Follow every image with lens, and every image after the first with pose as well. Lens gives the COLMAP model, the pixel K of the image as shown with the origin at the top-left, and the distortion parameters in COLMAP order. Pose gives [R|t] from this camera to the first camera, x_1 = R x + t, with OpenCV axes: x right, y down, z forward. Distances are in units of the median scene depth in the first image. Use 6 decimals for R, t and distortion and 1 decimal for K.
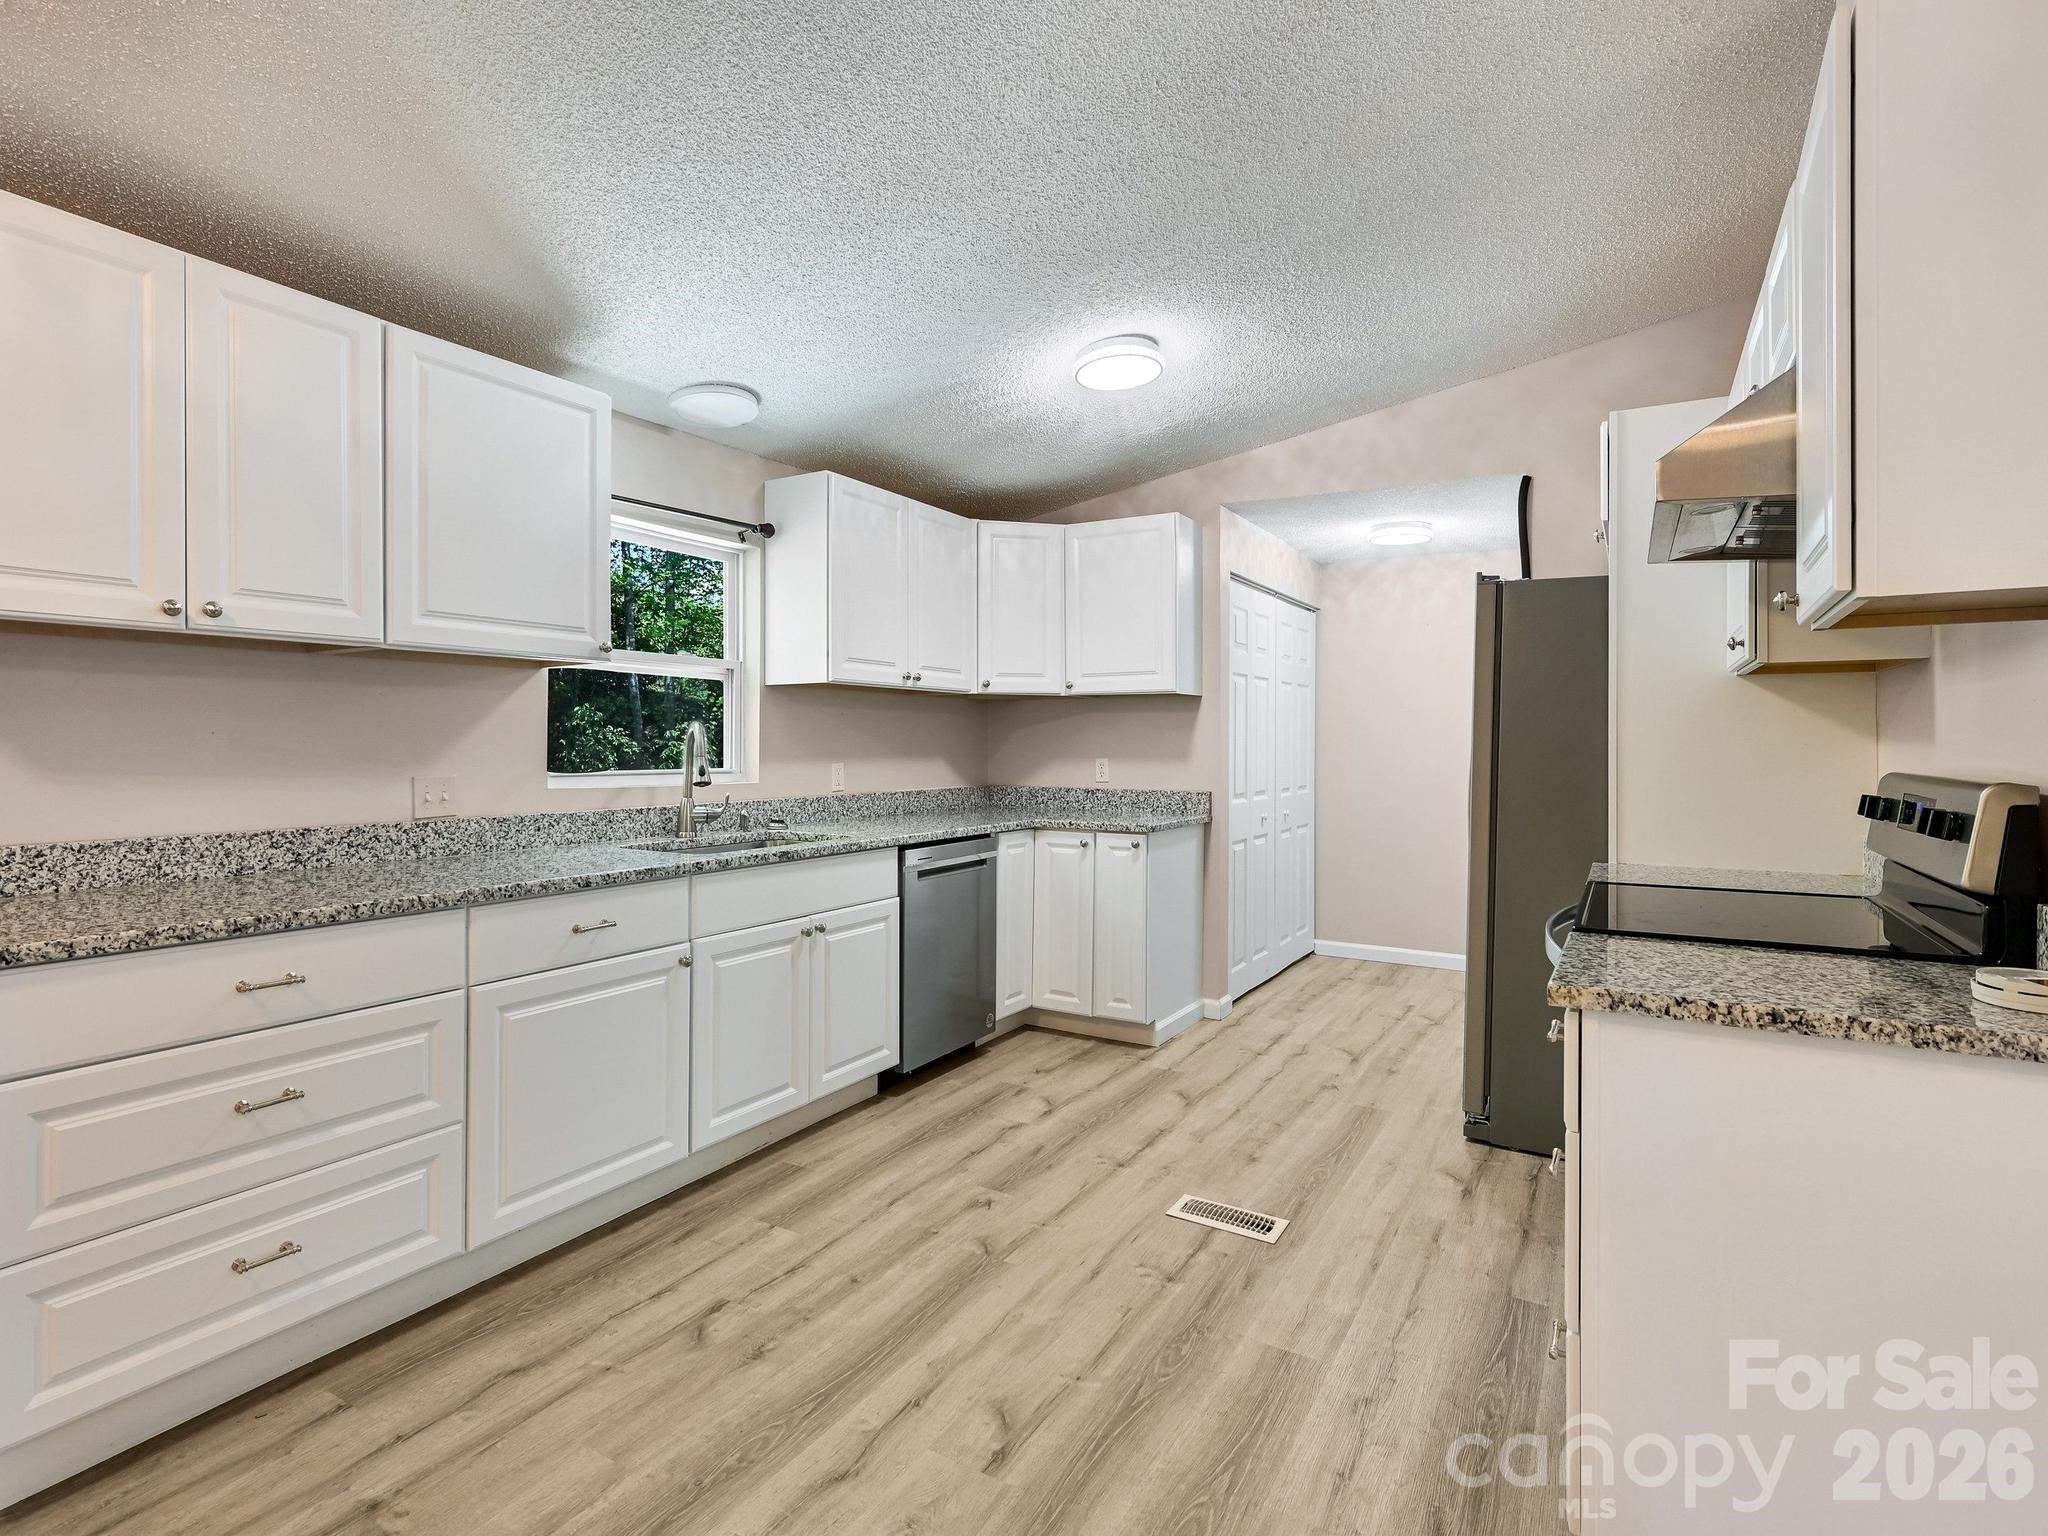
lens RADIAL K [[1035.7, 0, 1024.5], [0, 1035.7, 745.2], [0, 0, 1]] dist [-0.000309, 0.001332]
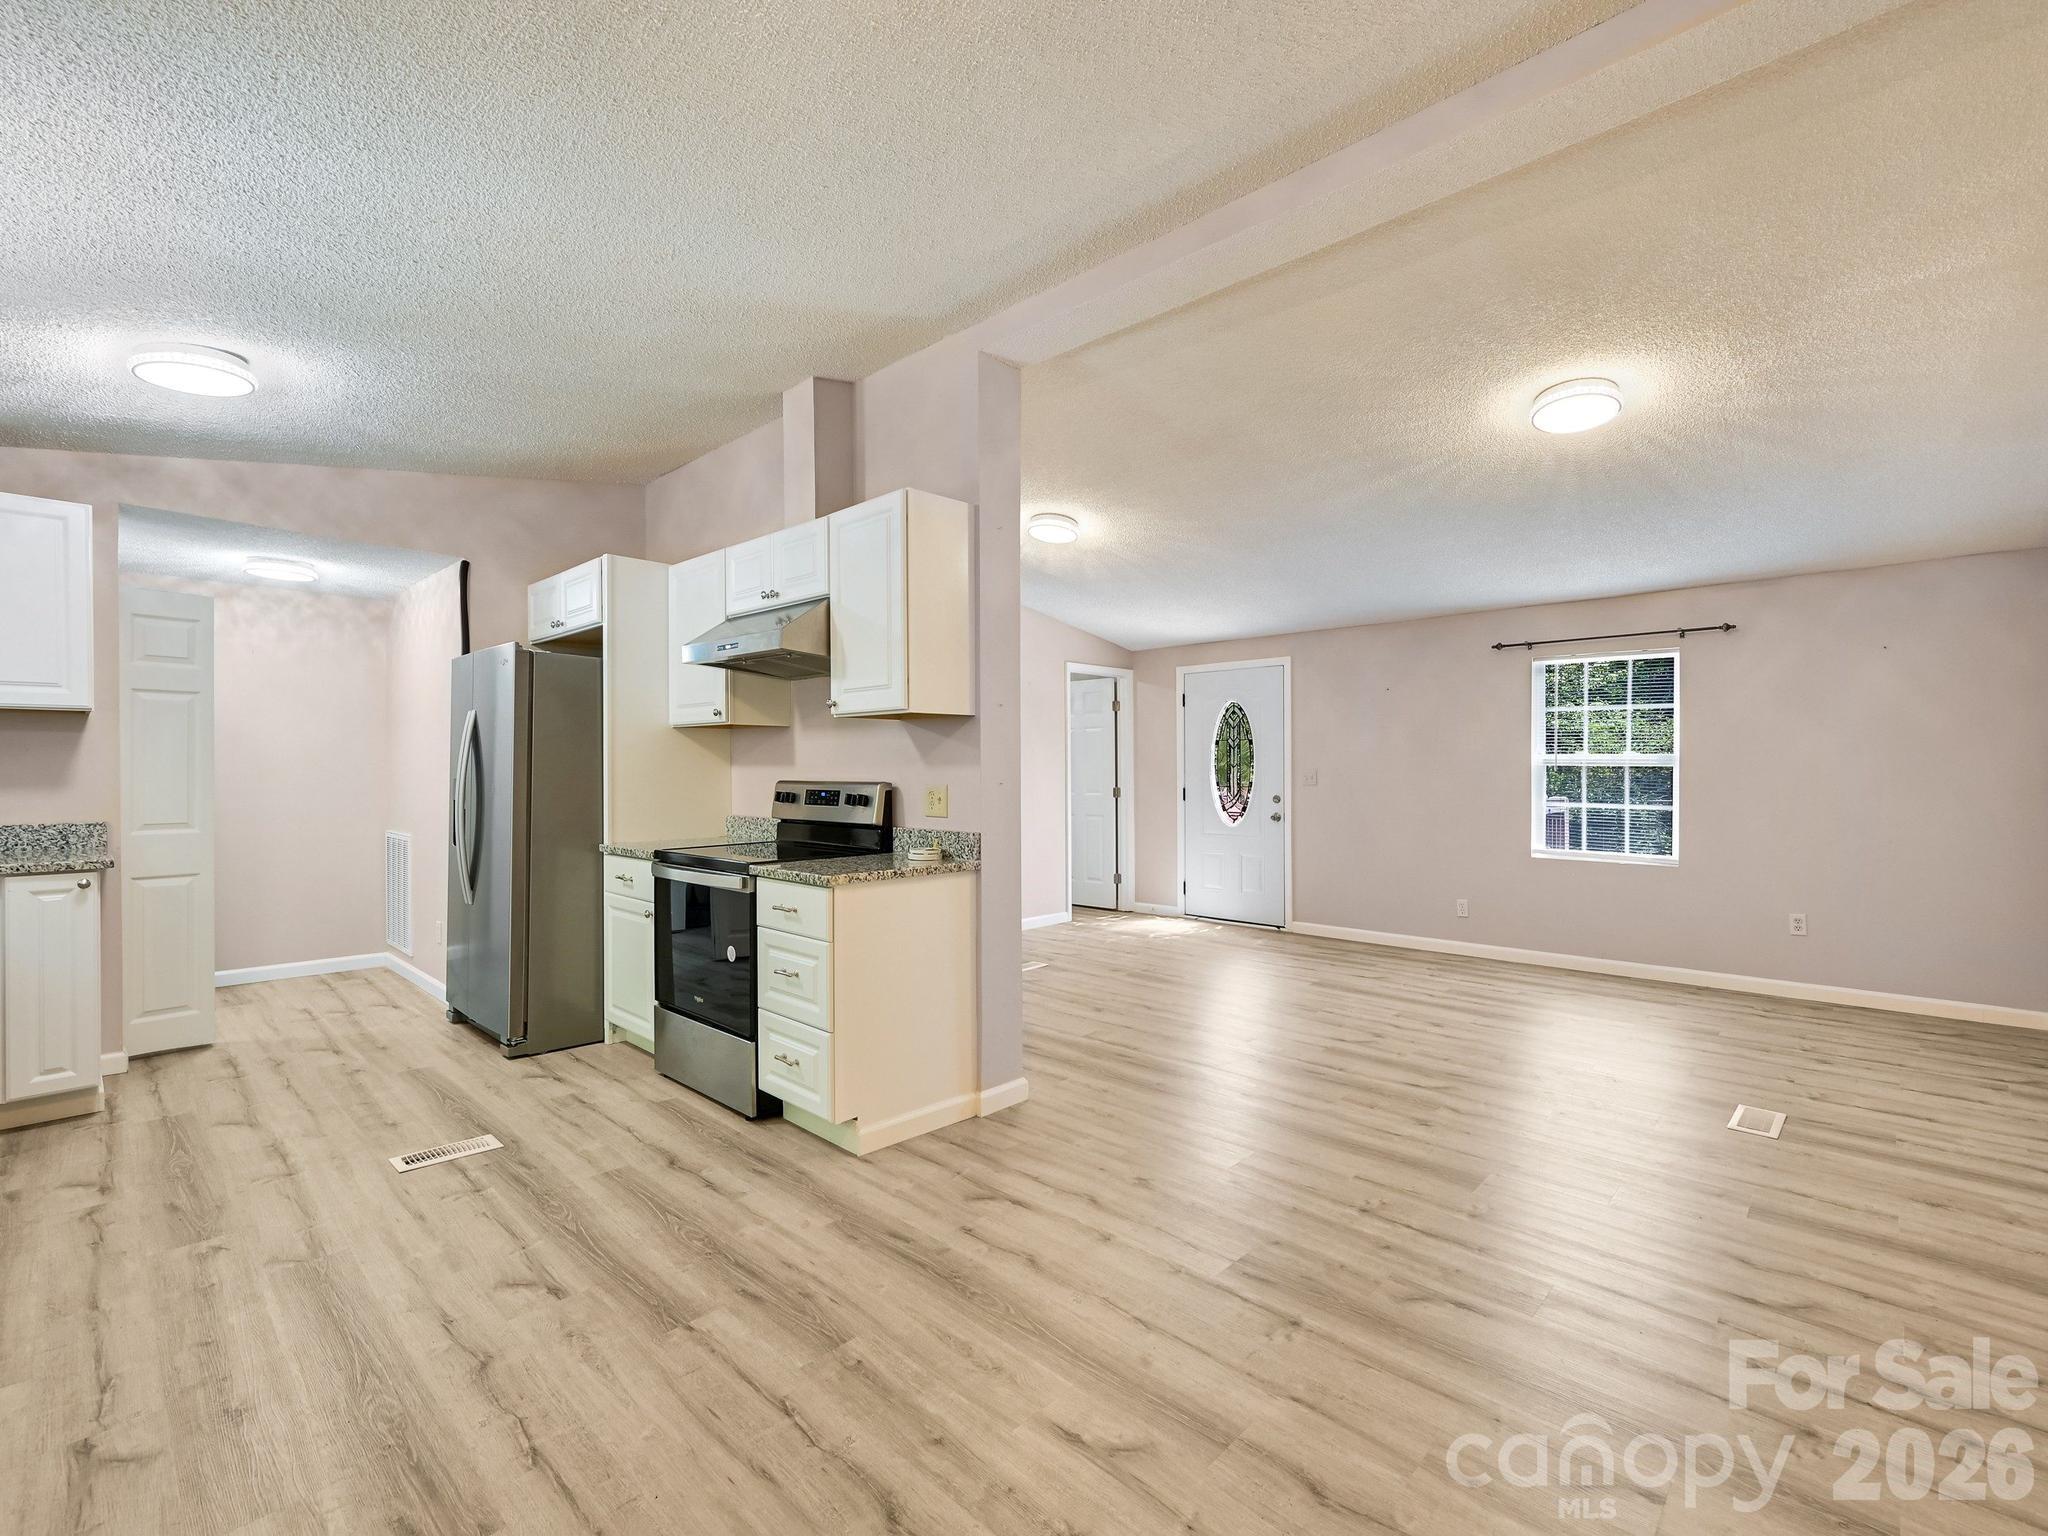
lens RADIAL K [[921.7, 0, 1020.4], [0, 921.7, 774.1], [0, 0, 1]] dist [0.002254, -0.000234]
pose [[0.234200, -0.010169, 0.972135, -0.620080], [0.003768, 0.999947, 0.009552, -0.001650], [-0.972181, 0.001426, 0.234226, 0.070124]]
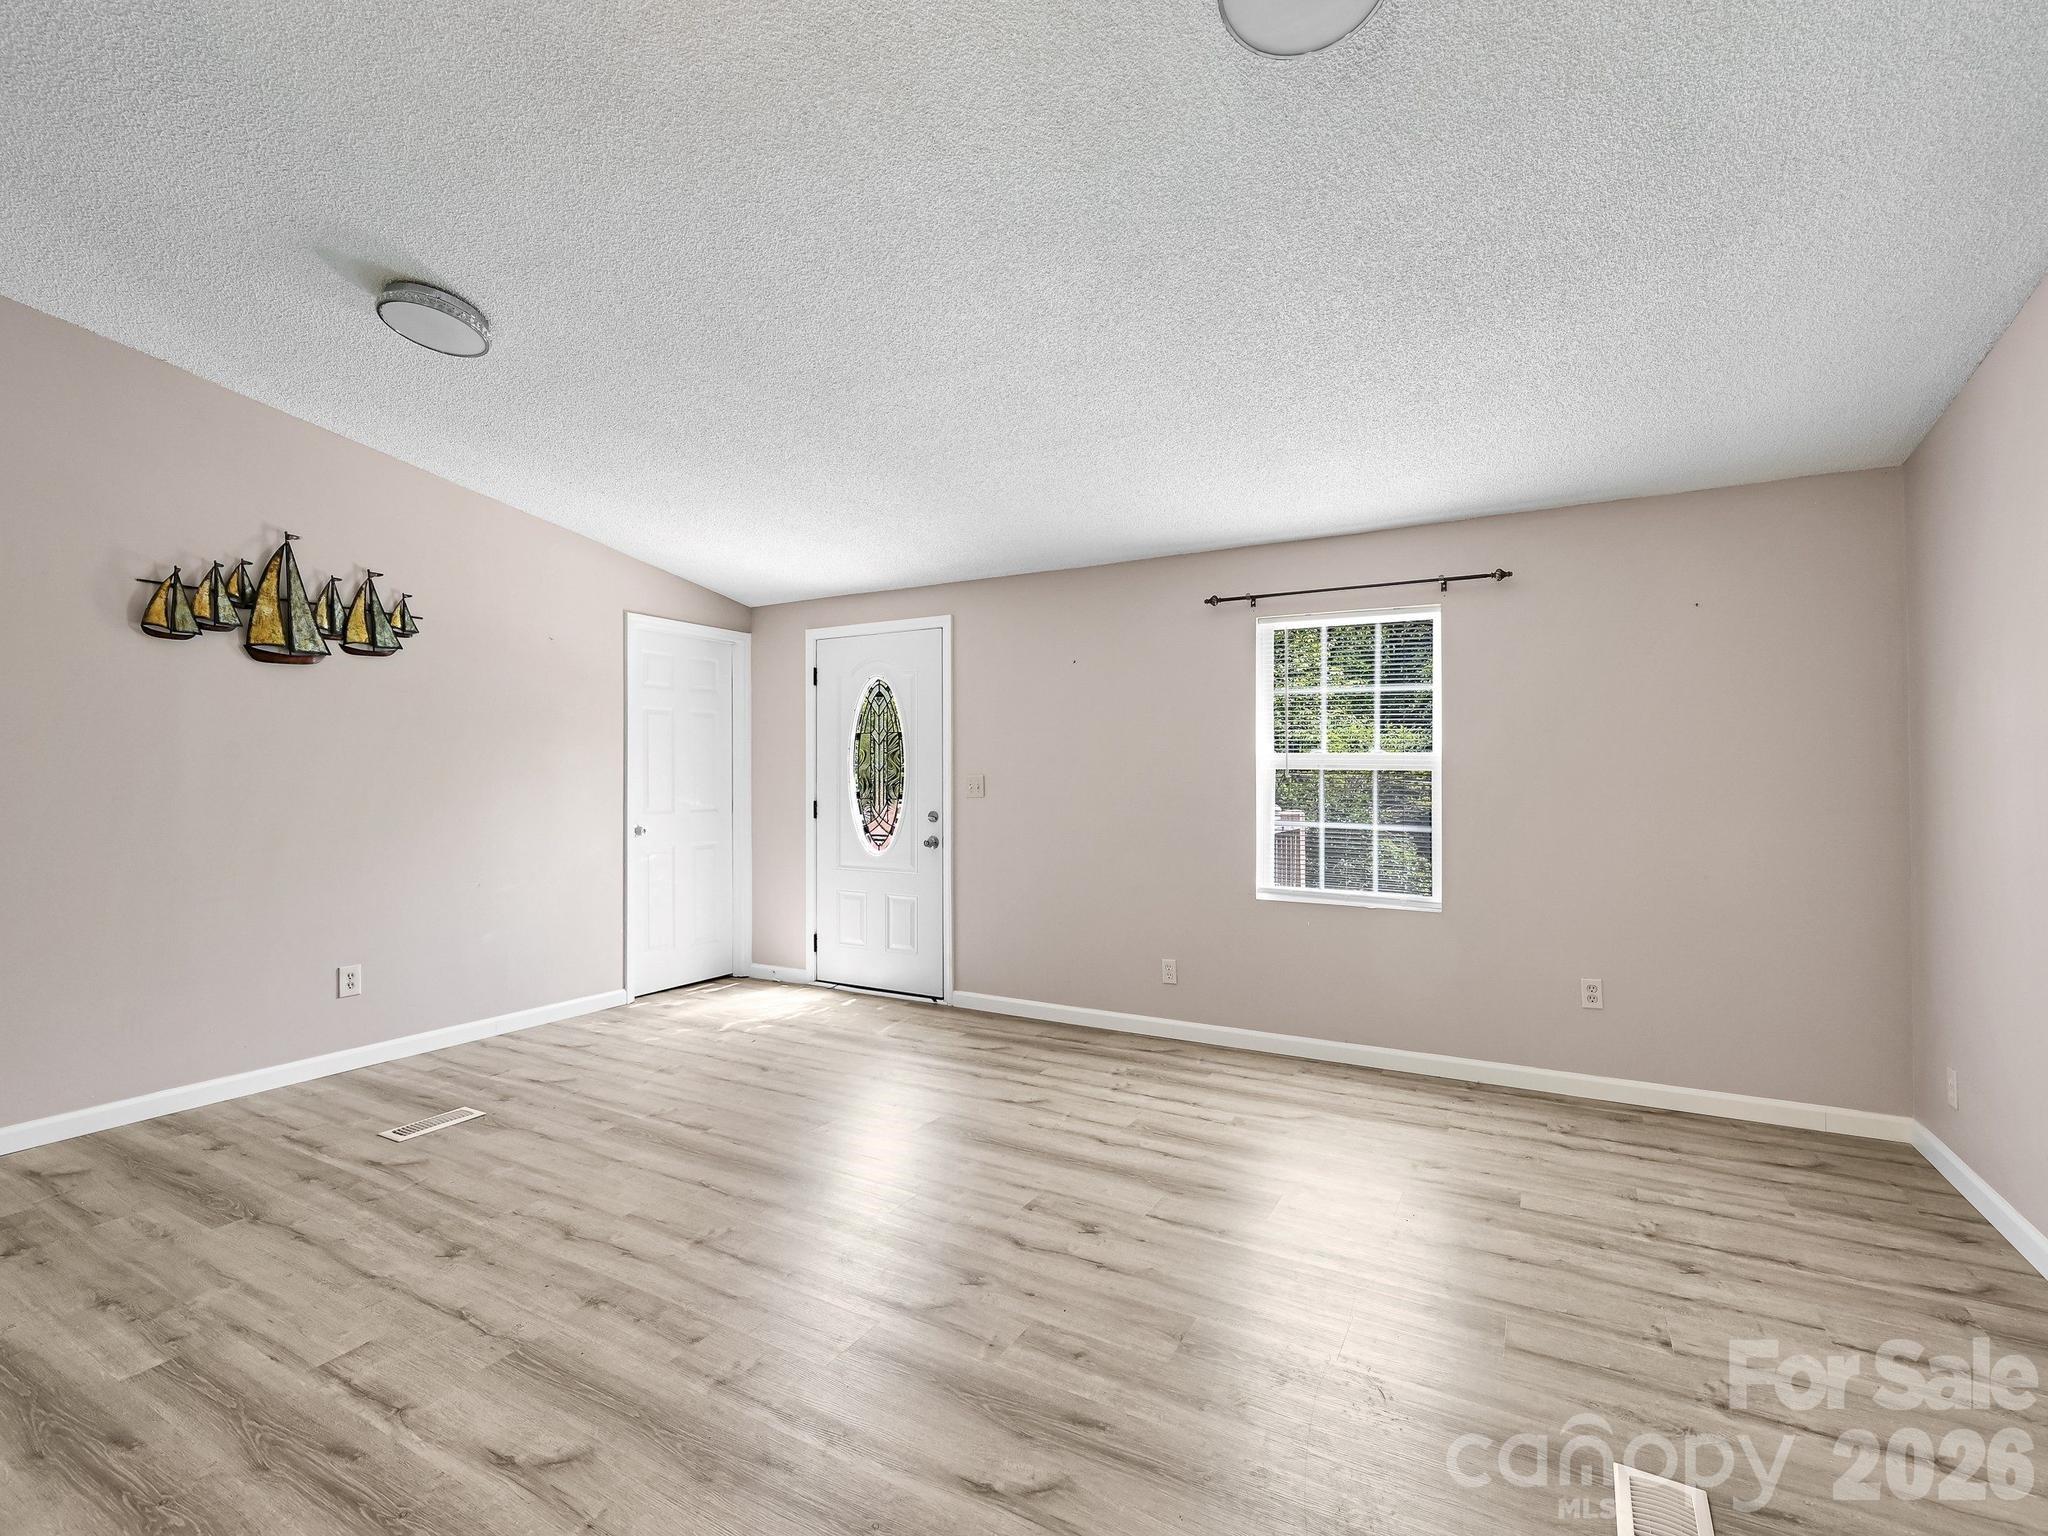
lens RADIAL K [[921.7, 0, 1031.1], [0, 921.7, 763.7], [0, 0, 1]] dist [0.002254, -0.000234]
pose [[-0.008017, 0.010696, 0.999911, 0.101710], [-0.000327, 0.999943, -0.010699, 0.008550], [-0.999968, -0.000413, -0.008013, -0.161003]]
